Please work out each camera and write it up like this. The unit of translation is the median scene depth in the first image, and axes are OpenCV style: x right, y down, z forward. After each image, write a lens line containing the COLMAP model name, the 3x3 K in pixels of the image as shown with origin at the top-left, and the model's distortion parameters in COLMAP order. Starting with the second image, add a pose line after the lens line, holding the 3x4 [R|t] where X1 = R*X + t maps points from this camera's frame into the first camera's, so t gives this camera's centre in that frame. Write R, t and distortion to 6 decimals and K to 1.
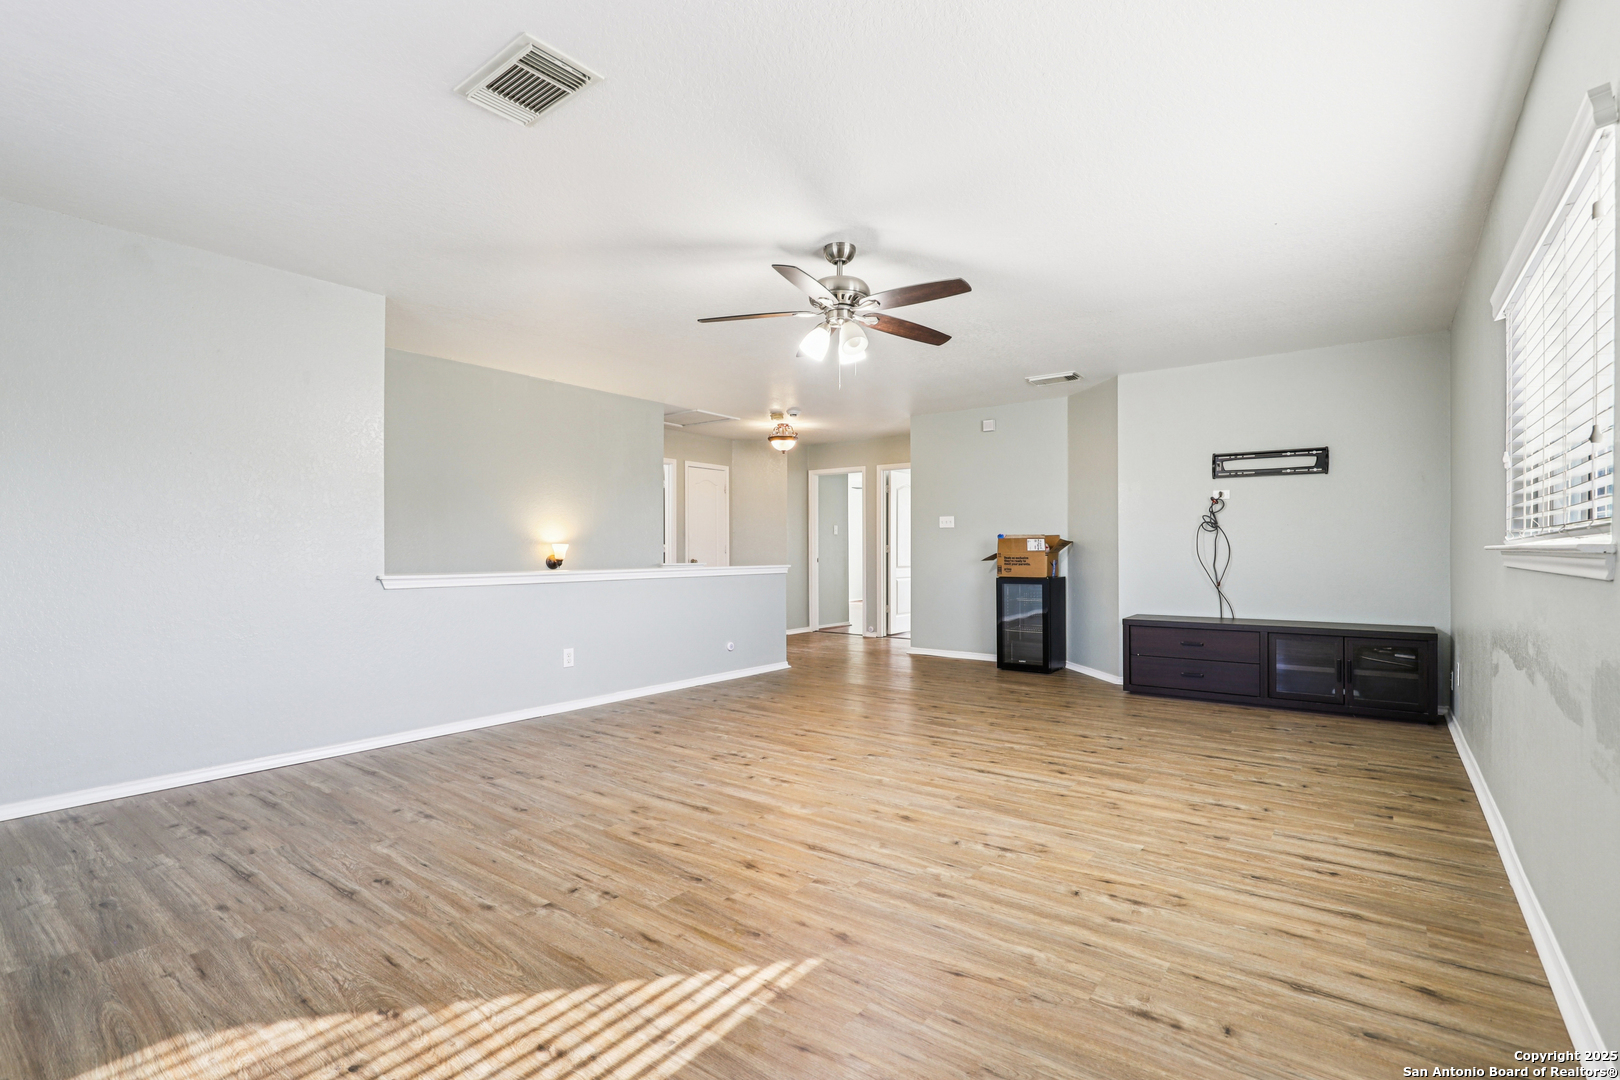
lens RADIAL K [[744.1, 0, 822.2], [0, 744.1, 549.5], [0, 0, 1]] dist [-0.019504, 0.005037]
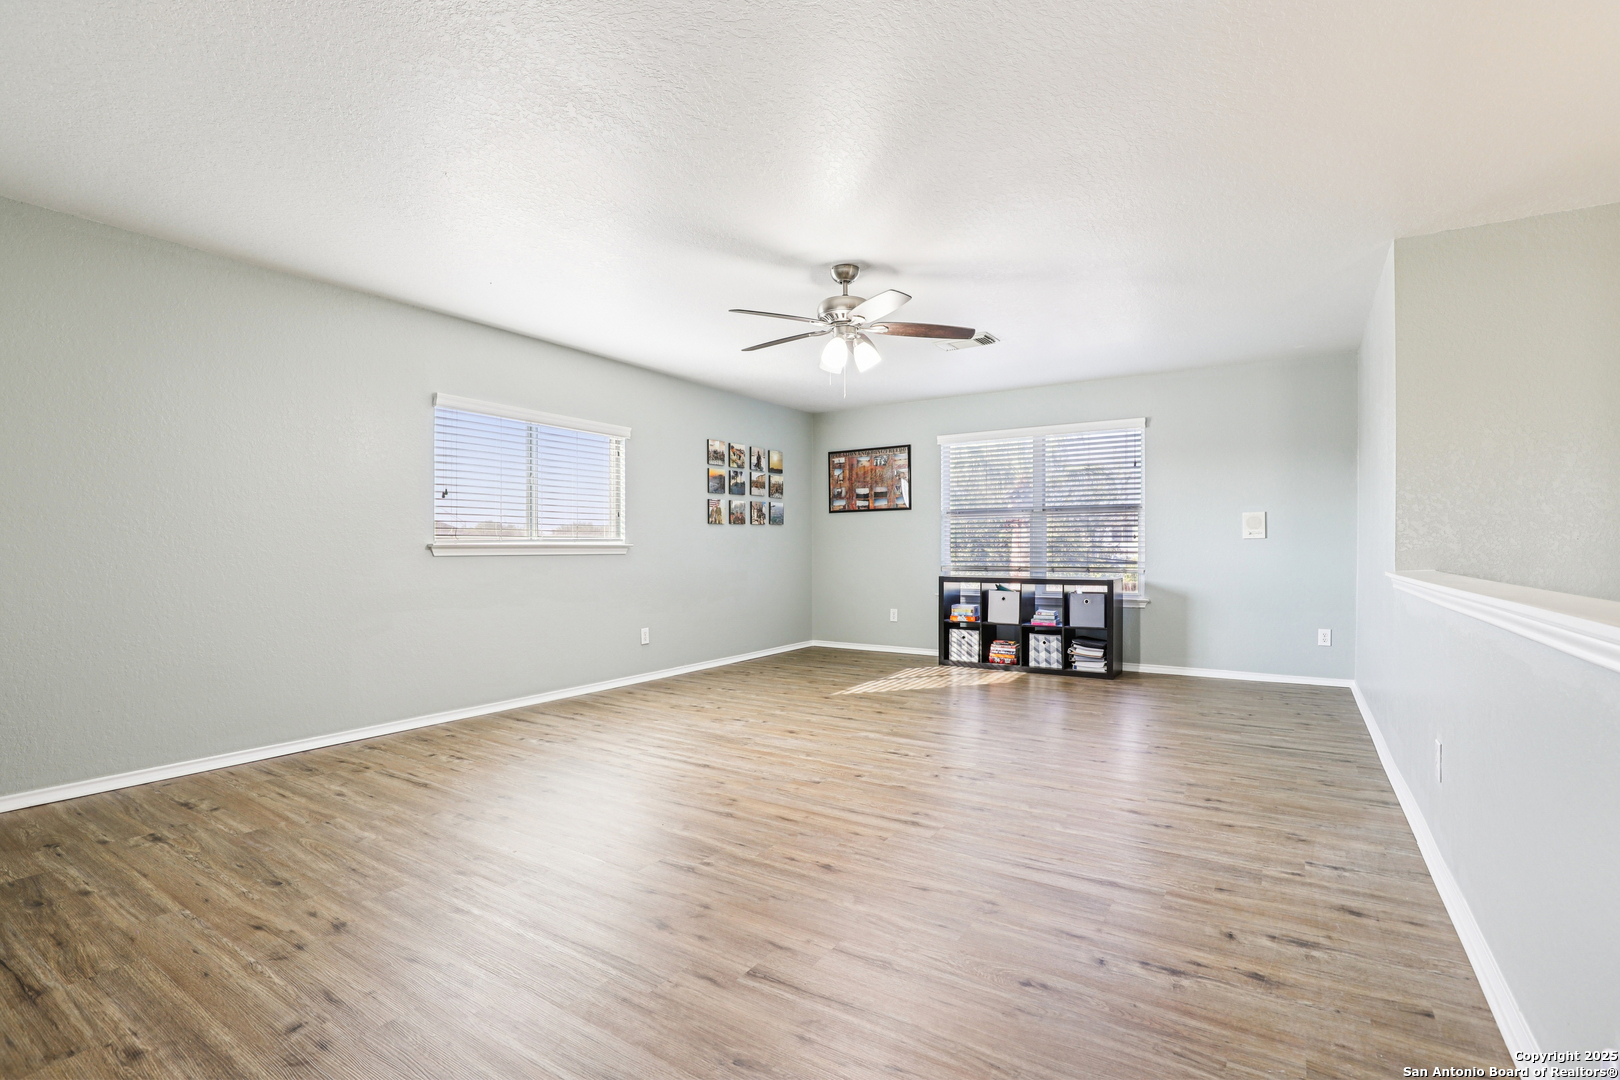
lens RADIAL K [[744.1, 0, 834.6], [0, 744.1, 546.7], [0, 0, 1]] dist [-0.019504, 0.005037]
pose [[-0.996067, 0.003339, -0.088543, 0.143199], [0.003682, 0.999986, -0.003716, 0.009150], [0.088529, -0.004027, -0.996065, 2.222900]]
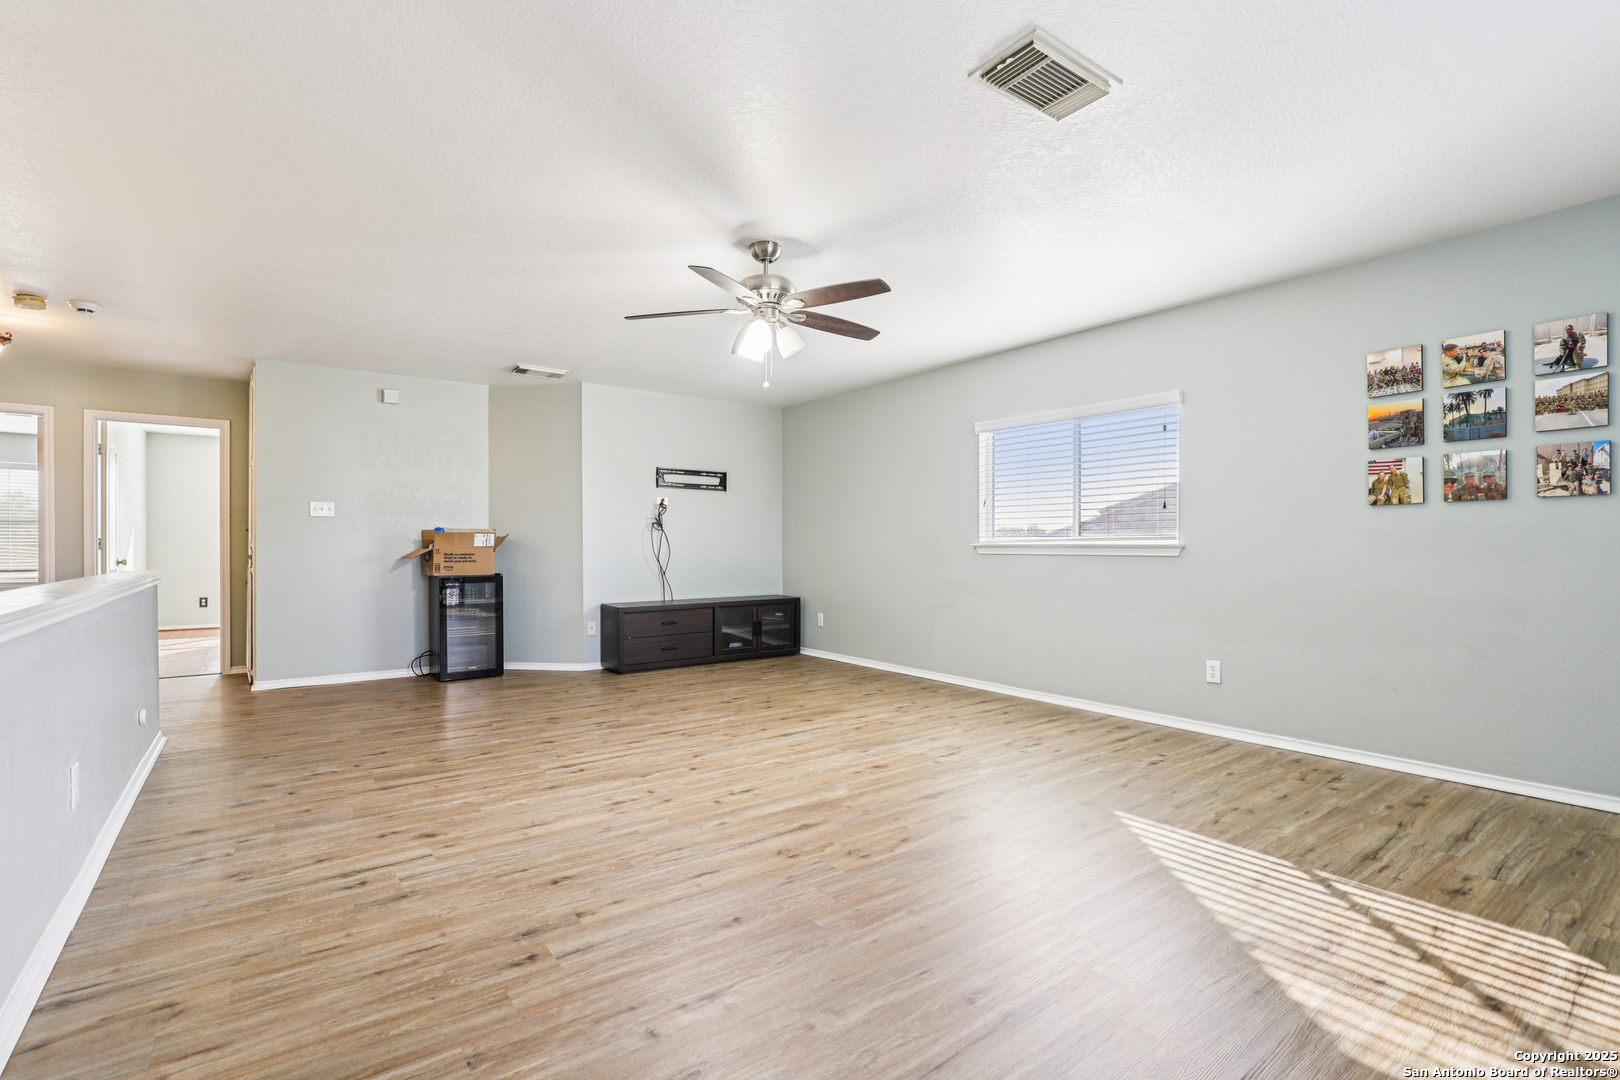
lens RADIAL K [[744.1, 0, 814.4], [0, 744.1, 541.0], [0, 0, 1]] dist [-0.019504, 0.005037]
pose [[0.281501, 0.008480, 0.959523, -0.986632], [-0.003123, 0.999964, -0.007922, 0.003083], [-0.959556, -0.000766, 0.281518, 0.693110]]
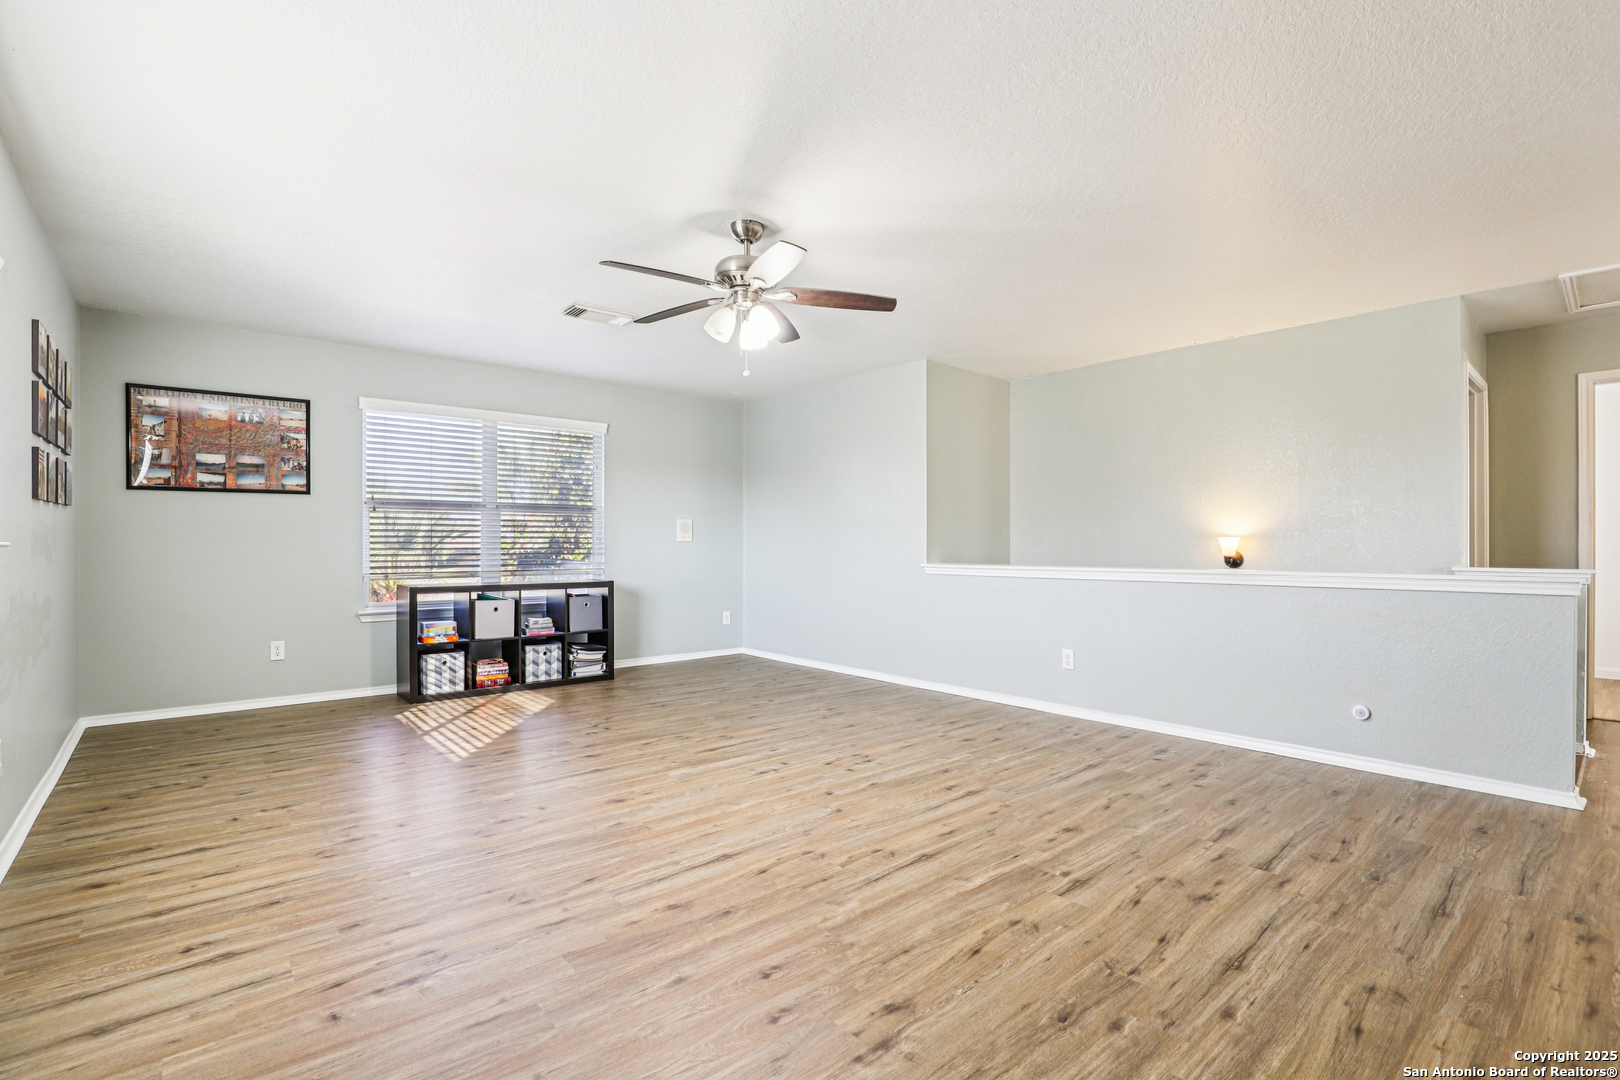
lens RADIAL K [[744.1, 0, 812.1], [0, 744.1, 548.3], [0, 0, 1]] dist [-0.019504, 0.005037]
pose [[-0.215512, 0.005041, -0.976488, 0.984808], [0.005157, 0.999979, 0.004024, 0.000948], [0.976488, -0.004168, -0.215534, 1.365137]]
